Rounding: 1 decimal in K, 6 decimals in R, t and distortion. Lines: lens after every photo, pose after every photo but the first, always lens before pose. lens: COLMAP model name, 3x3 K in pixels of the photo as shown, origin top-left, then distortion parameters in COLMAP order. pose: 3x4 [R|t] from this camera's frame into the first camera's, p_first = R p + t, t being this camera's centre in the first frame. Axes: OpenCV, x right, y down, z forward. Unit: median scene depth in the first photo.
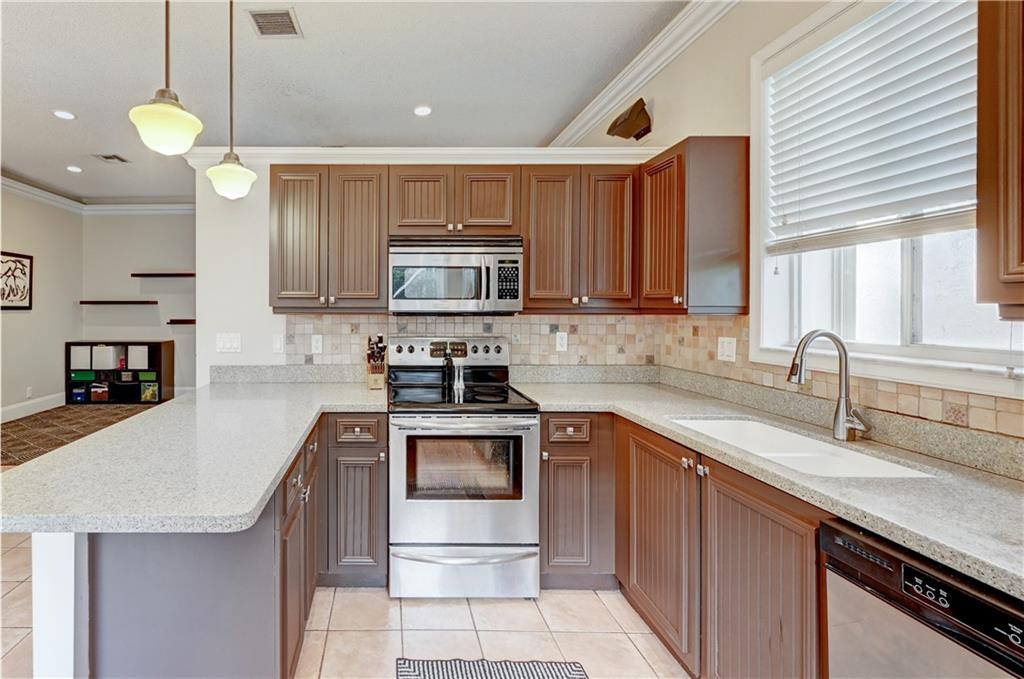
lens RADIAL K [[486.0, 0, 386.2], [0, 486.0, 305.4], [0, 0, 1]] dist [-0.011101, 0.002092]
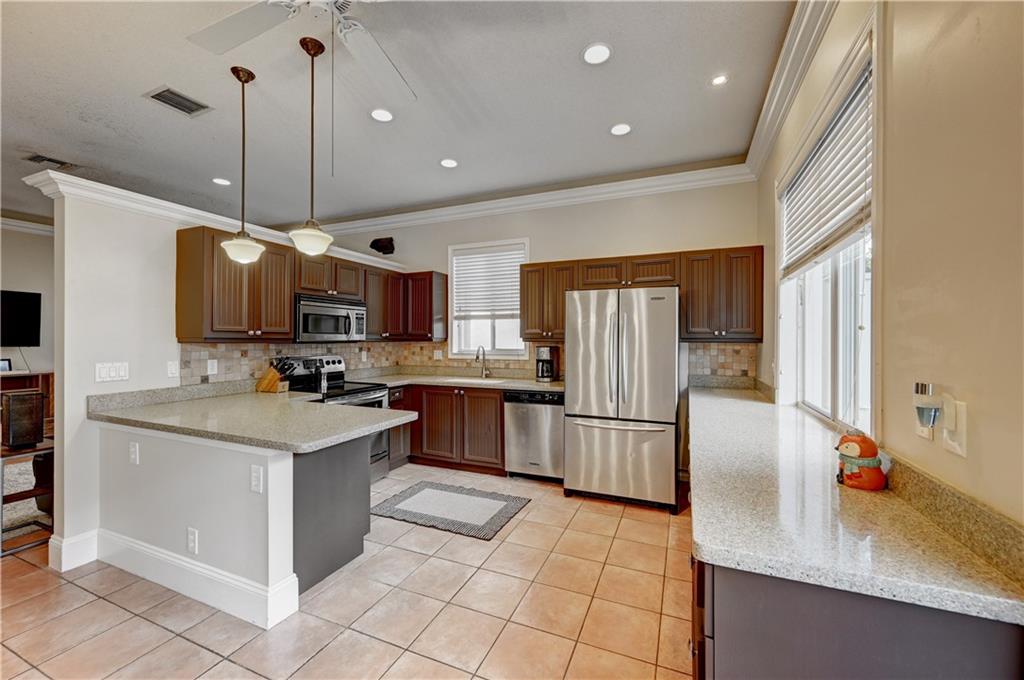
lens RADIAL K [[407.7, 0, 519.4], [0, 407.7, 335.8], [0, 0, 1]] dist [0.005646, -0.000204]
pose [[0.379818, 0.005275, 0.925046, -0.933509], [-0.005904, 0.999977, -0.003278, -0.004366], [-0.925042, -0.004216, 0.379841, -0.178946]]
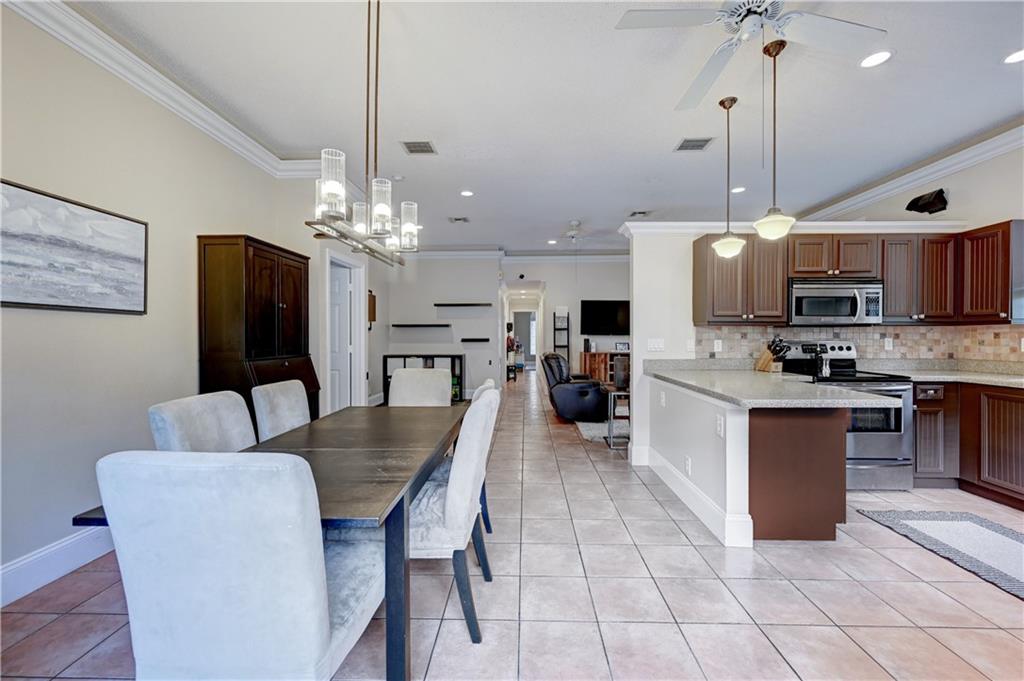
lens RADIAL K [[422.8, 0, 494.7], [0, 422.8, 335.8], [0, 0, 1]] dist [-0.001902, -0.000235]
pose [[0.998526, 0.003645, -0.054151, -0.889920], [-0.003349, 0.999979, 0.005570, 0.046913], [0.054170, -0.005380, 0.998517, -0.465249]]
